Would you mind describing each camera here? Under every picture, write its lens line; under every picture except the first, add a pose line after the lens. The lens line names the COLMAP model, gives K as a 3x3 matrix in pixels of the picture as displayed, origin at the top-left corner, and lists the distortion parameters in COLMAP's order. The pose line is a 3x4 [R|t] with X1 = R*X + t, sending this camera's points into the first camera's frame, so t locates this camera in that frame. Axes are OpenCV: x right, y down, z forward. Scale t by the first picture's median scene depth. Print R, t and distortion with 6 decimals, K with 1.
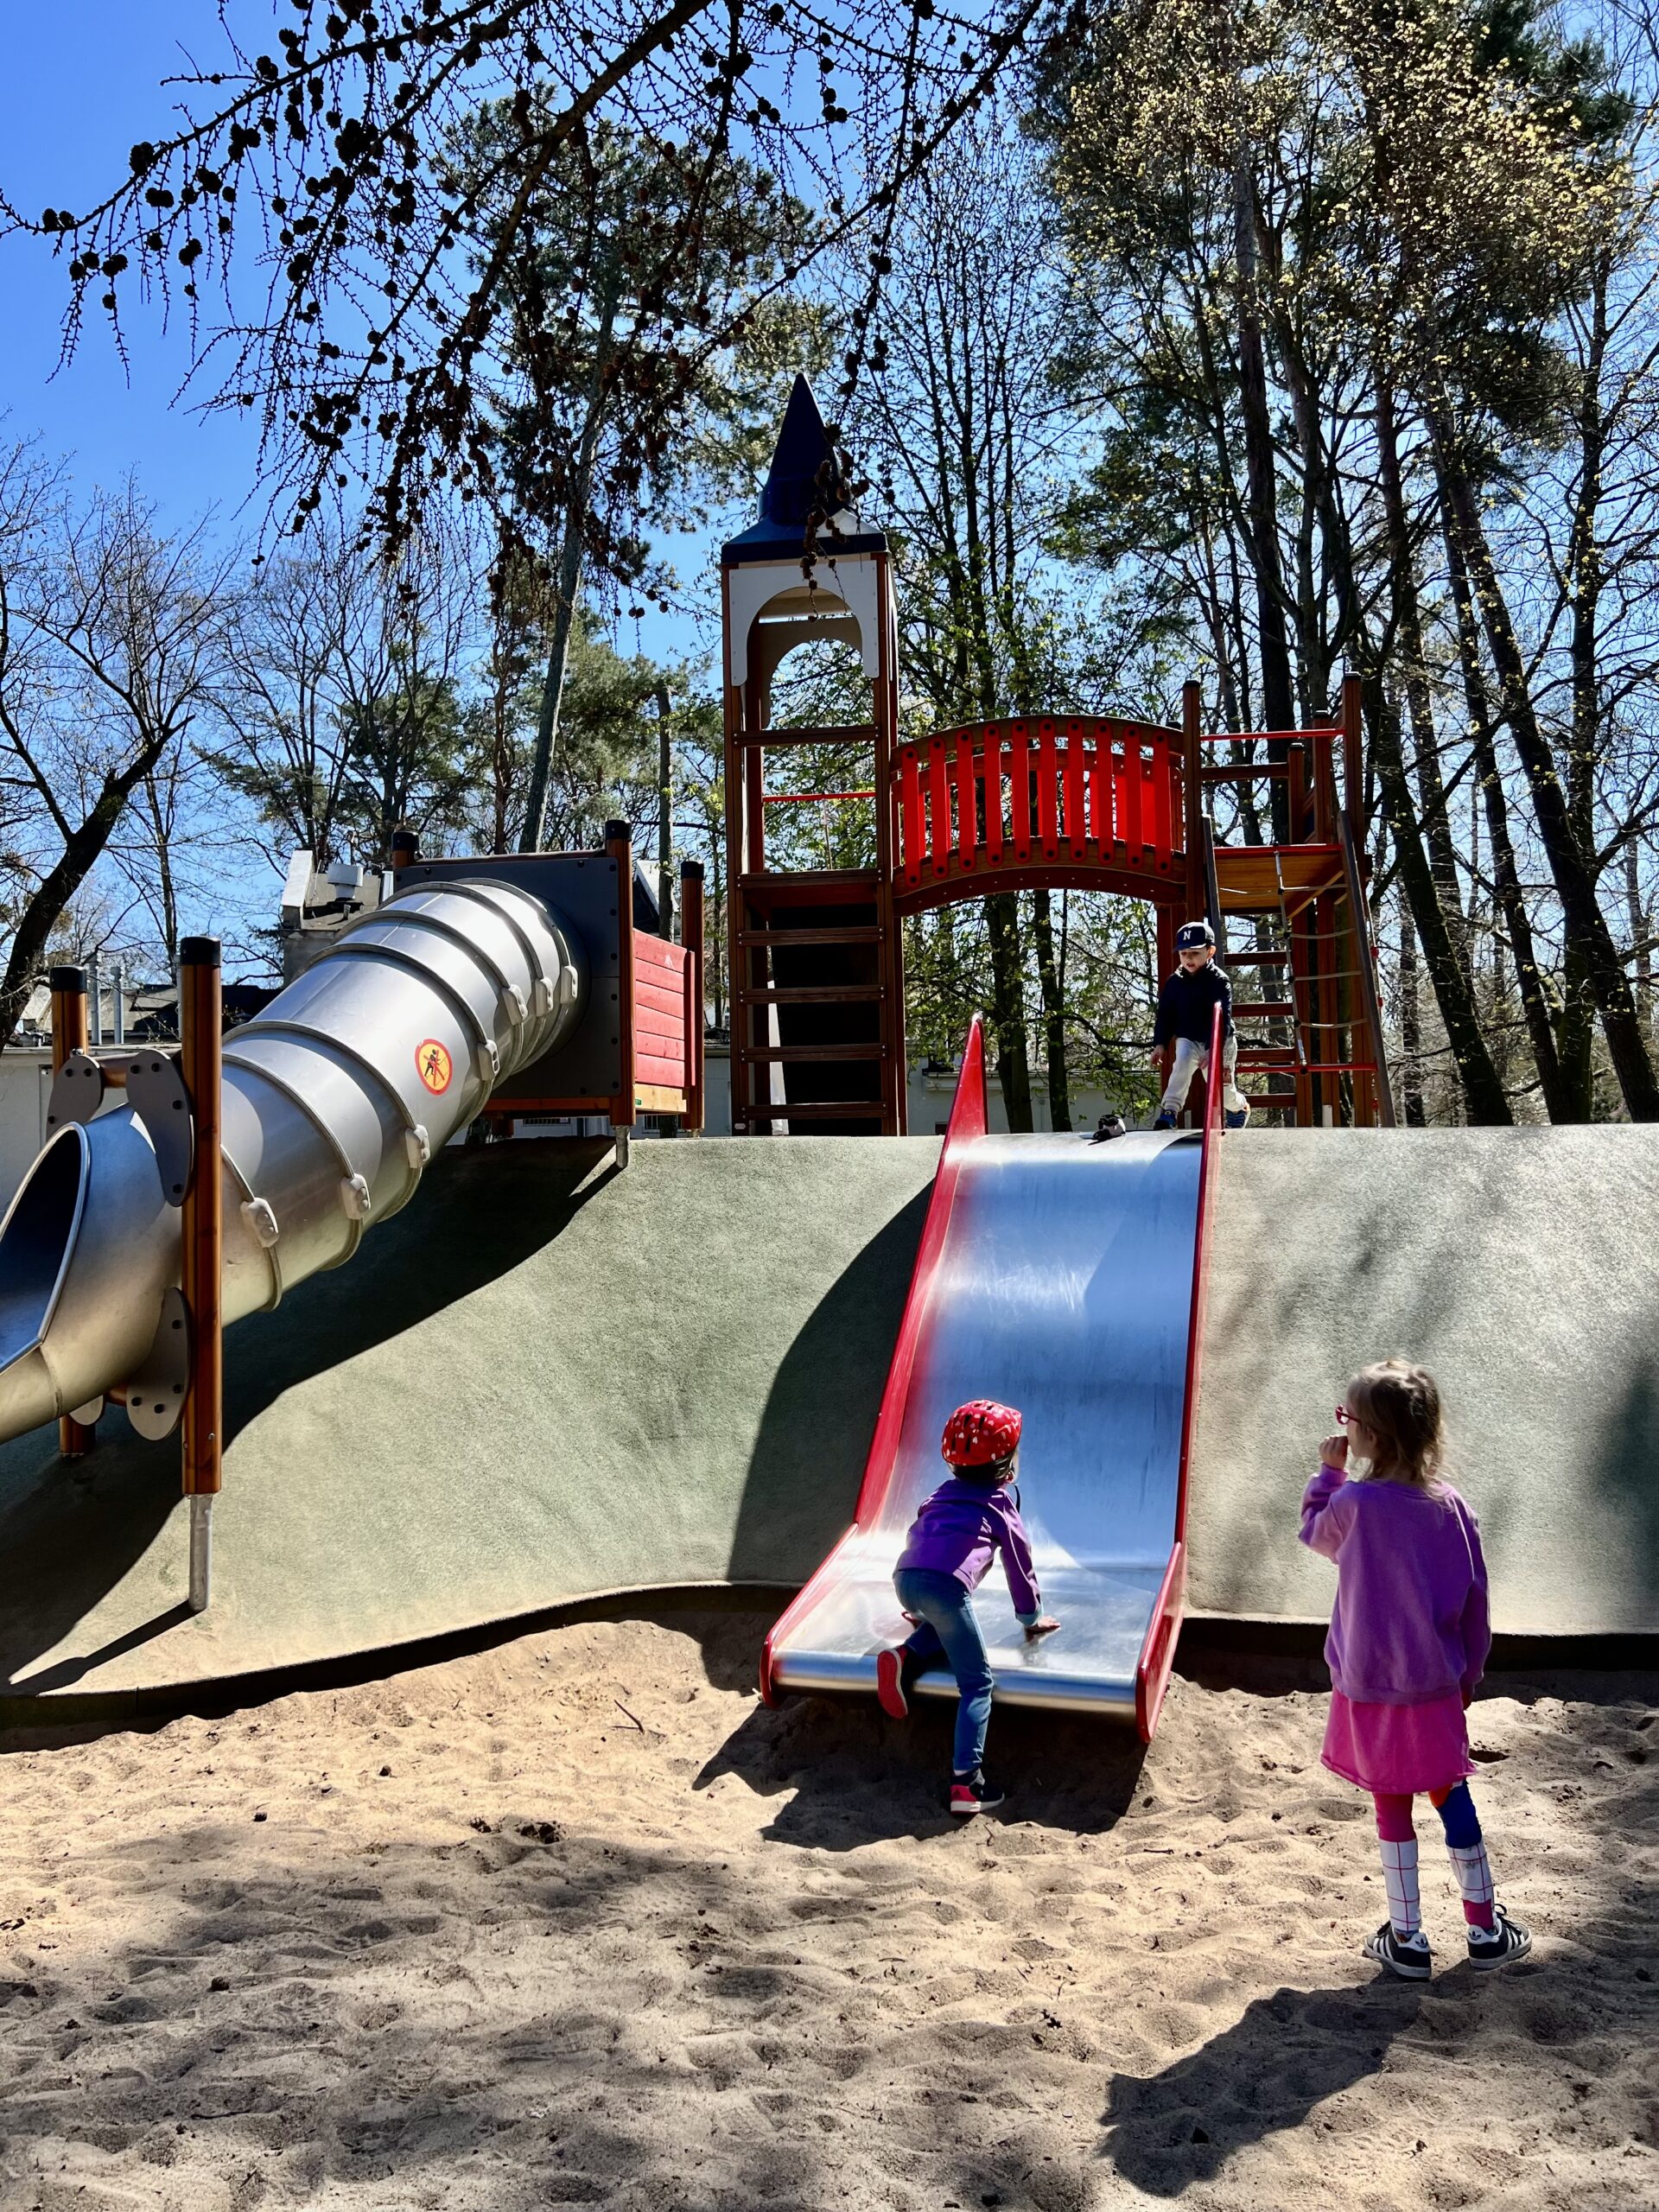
lens RADIAL K [[1668.0, 0, 832.1], [0, 1668.0, 1106.3], [0, 0, 1]] dist [0.048020, -0.055359]
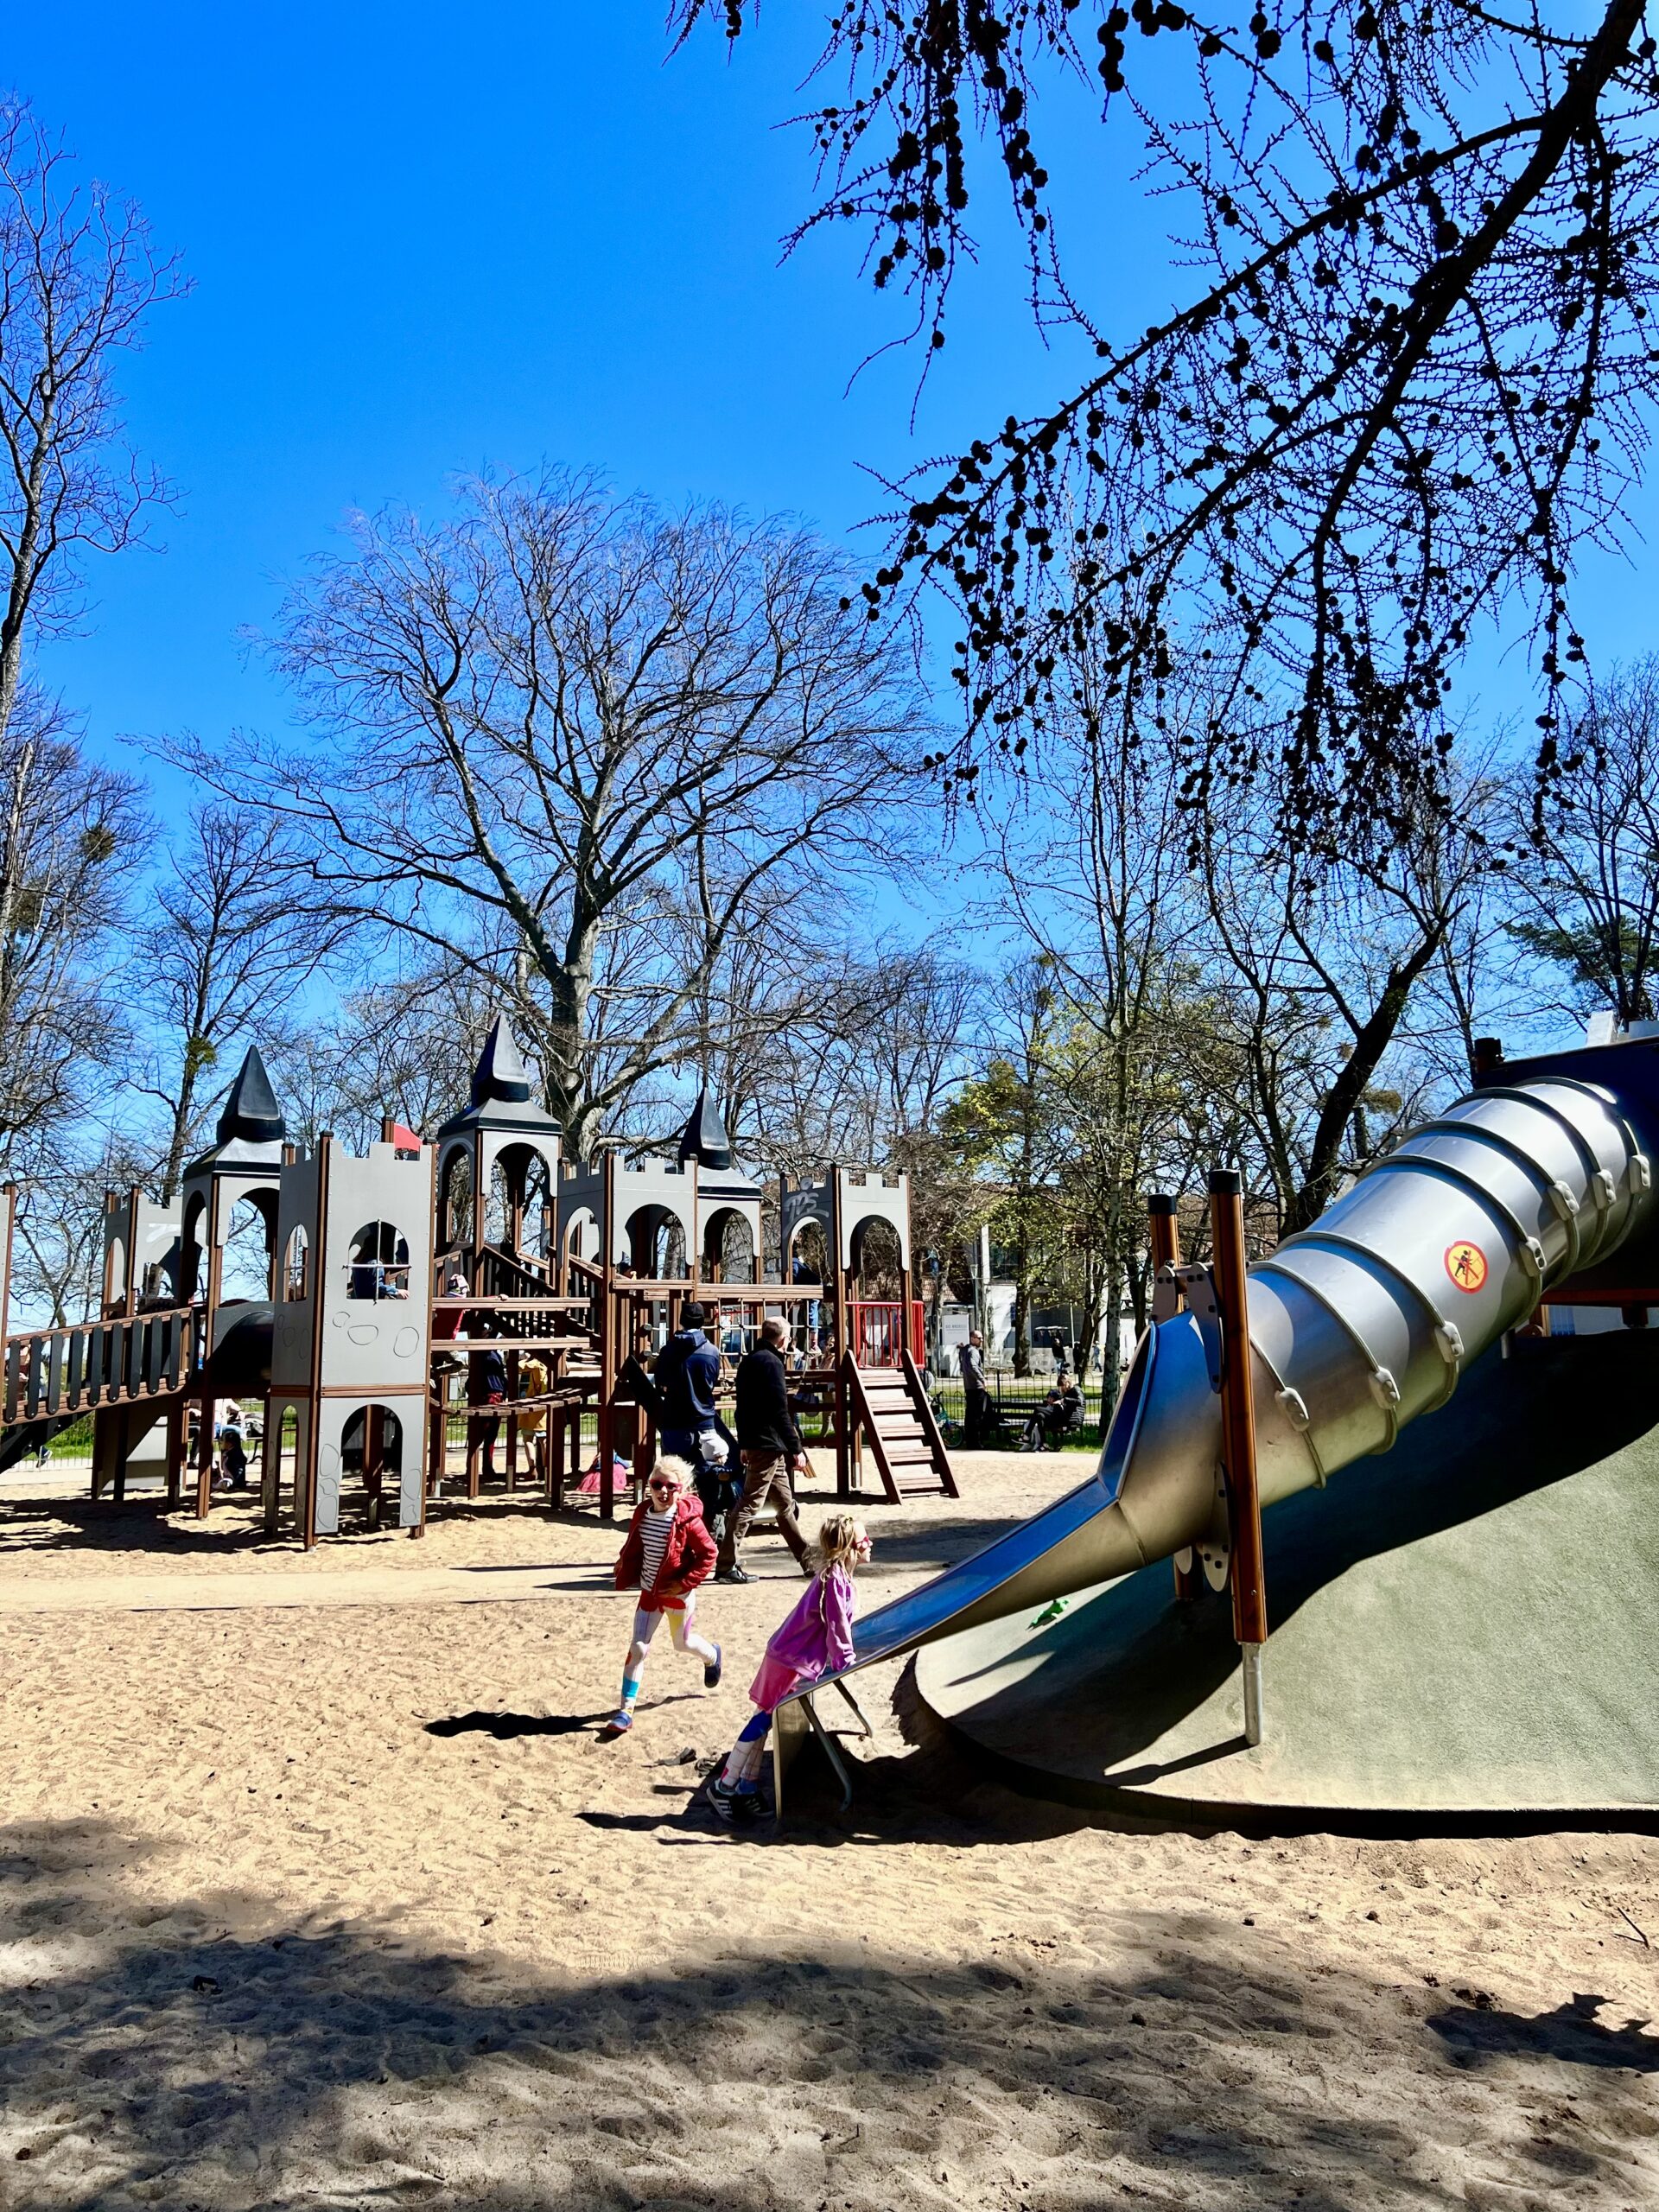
lens RADIAL K [[1668.0, 0, 811.3], [0, 1668.0, 1085.5], [0, 0, 1]] dist [0.048020, -0.055359]
pose [[0.719194, -0.100075, -0.687565, 0.251728], [0.020680, 0.992218, -0.122786, -0.018368], [0.694501, 0.074088, 0.715667, -0.085498]]
